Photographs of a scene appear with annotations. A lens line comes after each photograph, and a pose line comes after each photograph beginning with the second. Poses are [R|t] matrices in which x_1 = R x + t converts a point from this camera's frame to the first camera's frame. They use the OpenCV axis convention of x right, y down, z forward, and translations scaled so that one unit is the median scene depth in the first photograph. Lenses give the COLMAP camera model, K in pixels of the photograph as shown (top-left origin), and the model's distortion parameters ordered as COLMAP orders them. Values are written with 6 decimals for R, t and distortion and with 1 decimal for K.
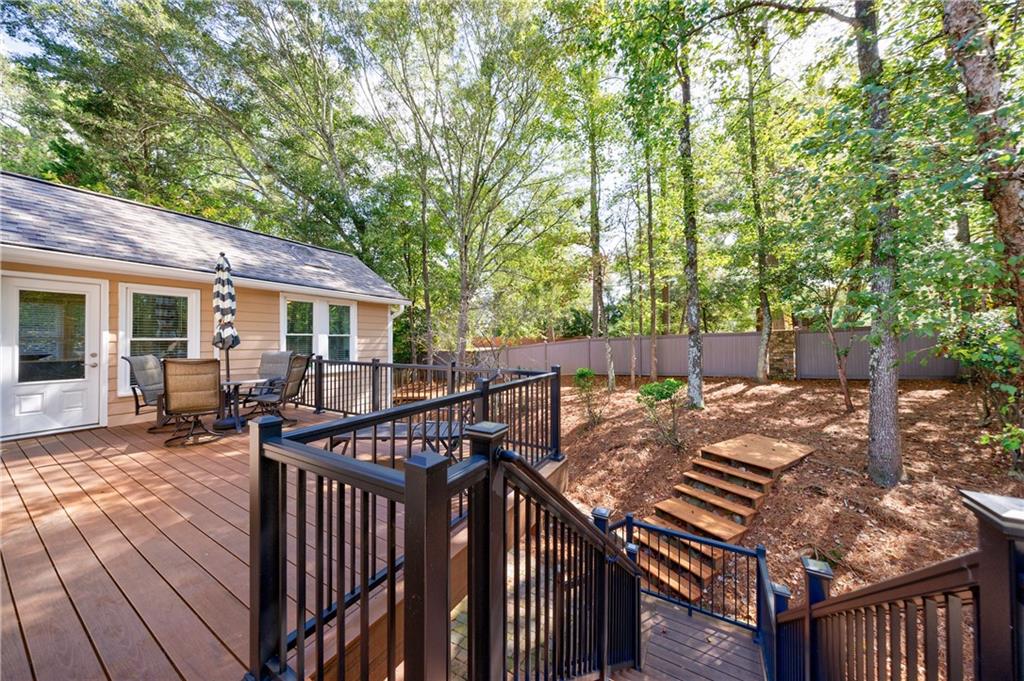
lens RADIAL K [[355.8, 0, 508.0], [0, 355.8, 332.3], [0, 0, 1]] dist [0.001867, 0.000477]
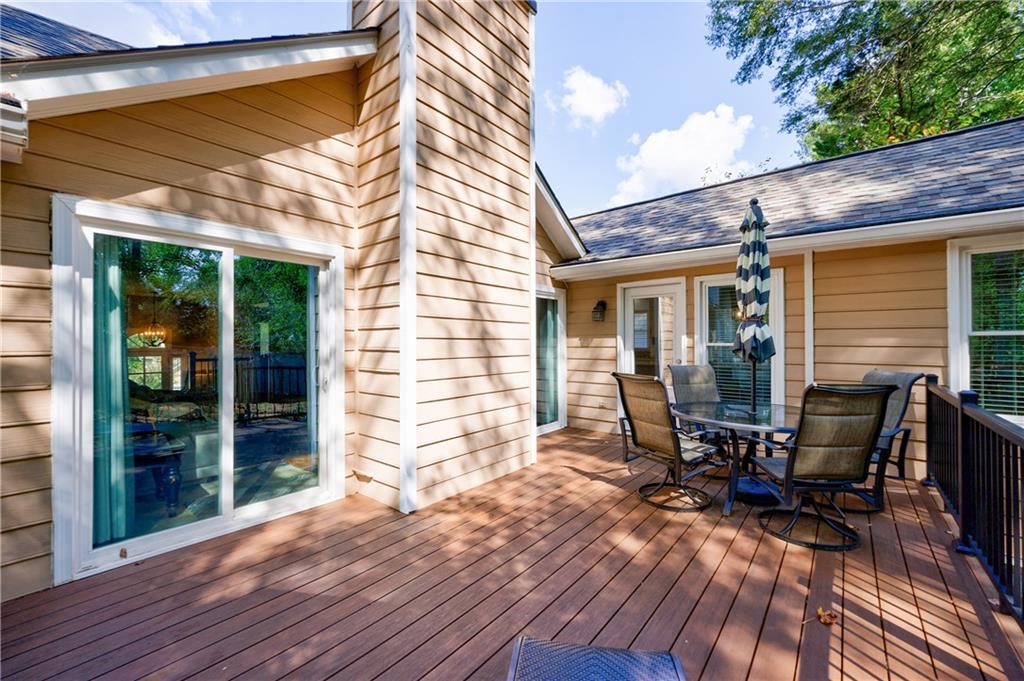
lens RADIAL K [[420.0, 0, 504.0], [0, 420.0, 341.2], [0, 0, 1]] dist [0.000879, -0.000788]
pose [[-0.137765, -0.004416, -0.990455, -0.046122], [0.022990, 0.999706, -0.007655, 0.008312], [0.990198, -0.023825, -0.137623, 0.641470]]
